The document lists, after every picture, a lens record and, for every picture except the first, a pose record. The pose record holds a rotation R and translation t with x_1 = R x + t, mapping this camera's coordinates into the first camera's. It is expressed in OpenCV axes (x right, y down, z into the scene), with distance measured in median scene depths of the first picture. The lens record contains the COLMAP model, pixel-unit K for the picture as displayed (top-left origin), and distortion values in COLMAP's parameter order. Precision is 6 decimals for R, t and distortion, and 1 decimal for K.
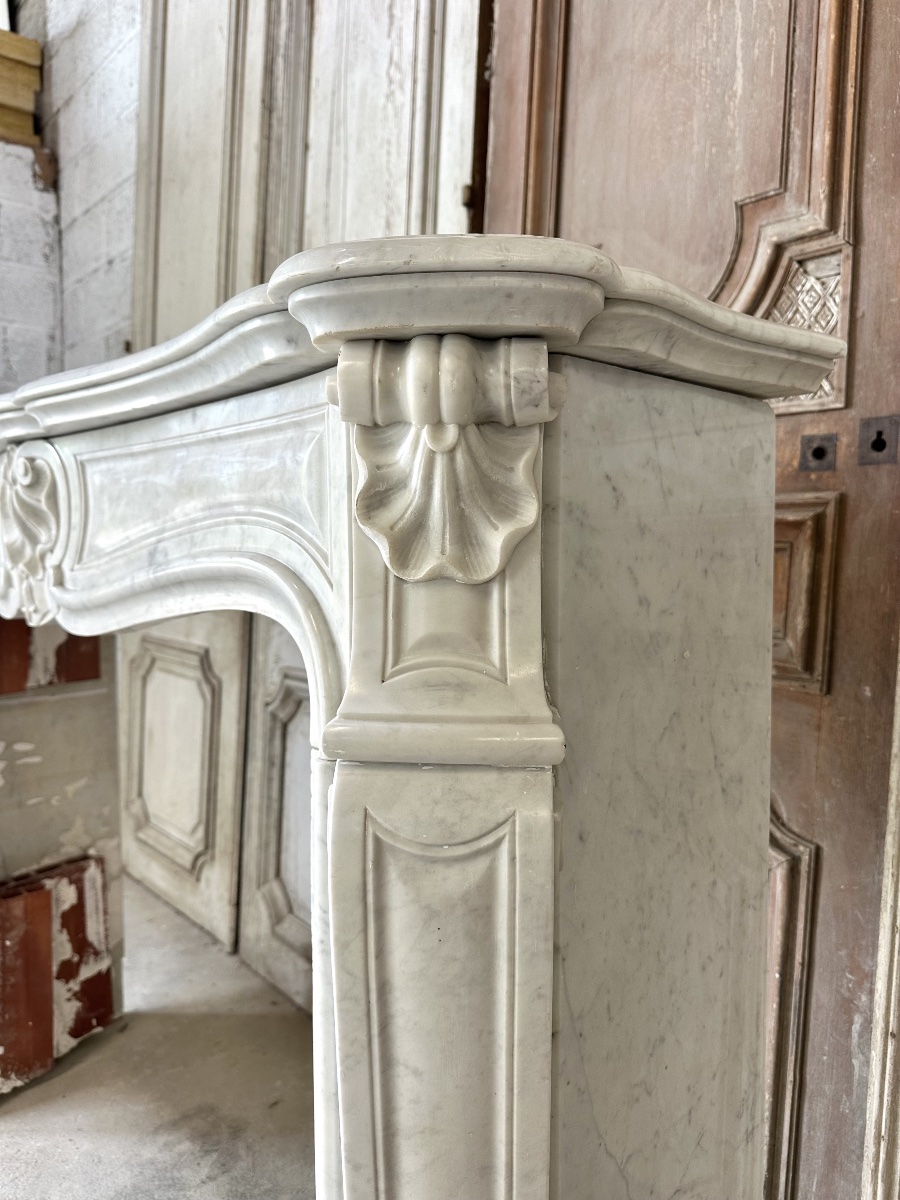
lens RADIAL K [[860.2, 0, 446.3], [0, 860.2, 588.9], [0, 0, 1]] dist [0.005930, -0.022024]
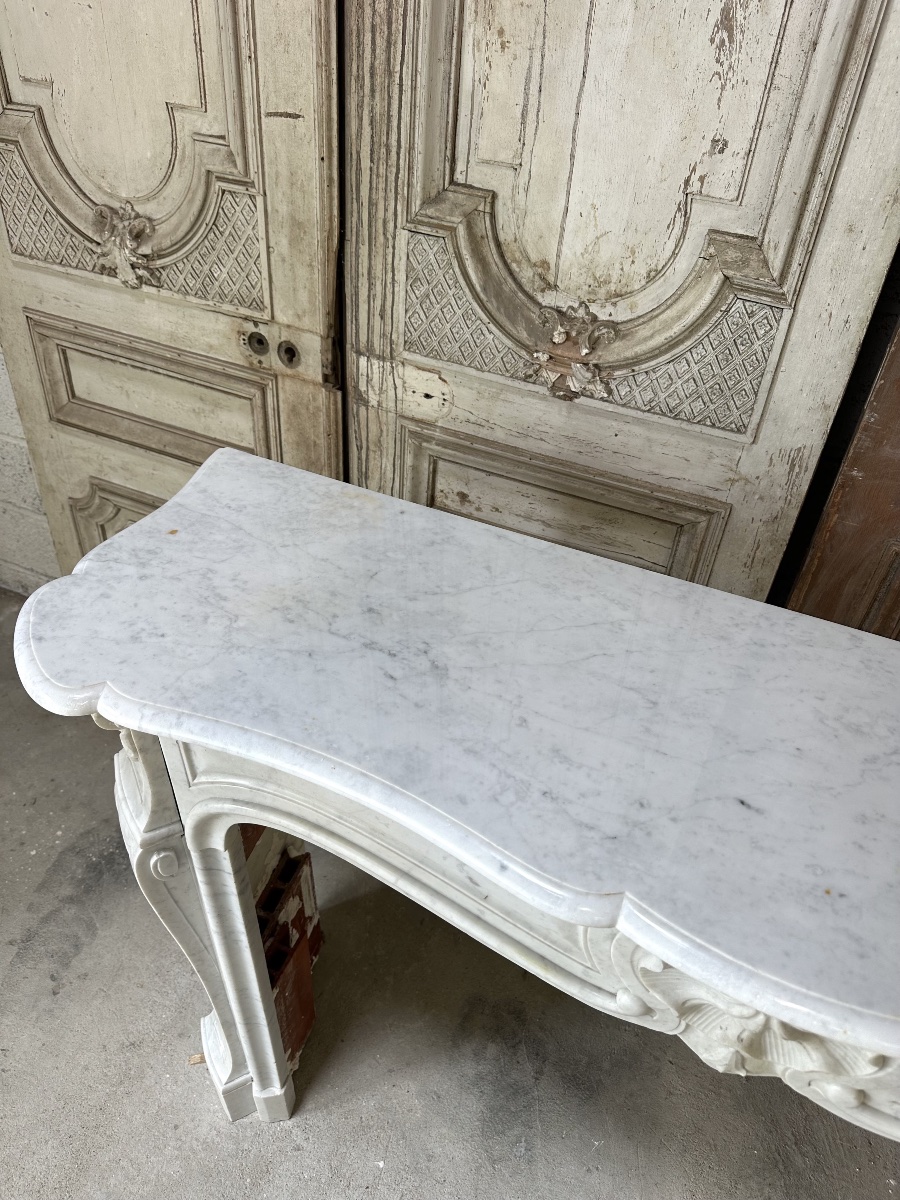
lens RADIAL K [[849.9, 0, 455.3], [0, 849.9, 601.6], [0, 0, 1]] dist [0.024031, -0.034508]
pose [[0.910366, -0.238634, 0.338065, -0.844668], [-0.020575, 0.789853, 0.612950, -0.763356], [-0.413292, -0.564965, 0.714146, 0.758806]]
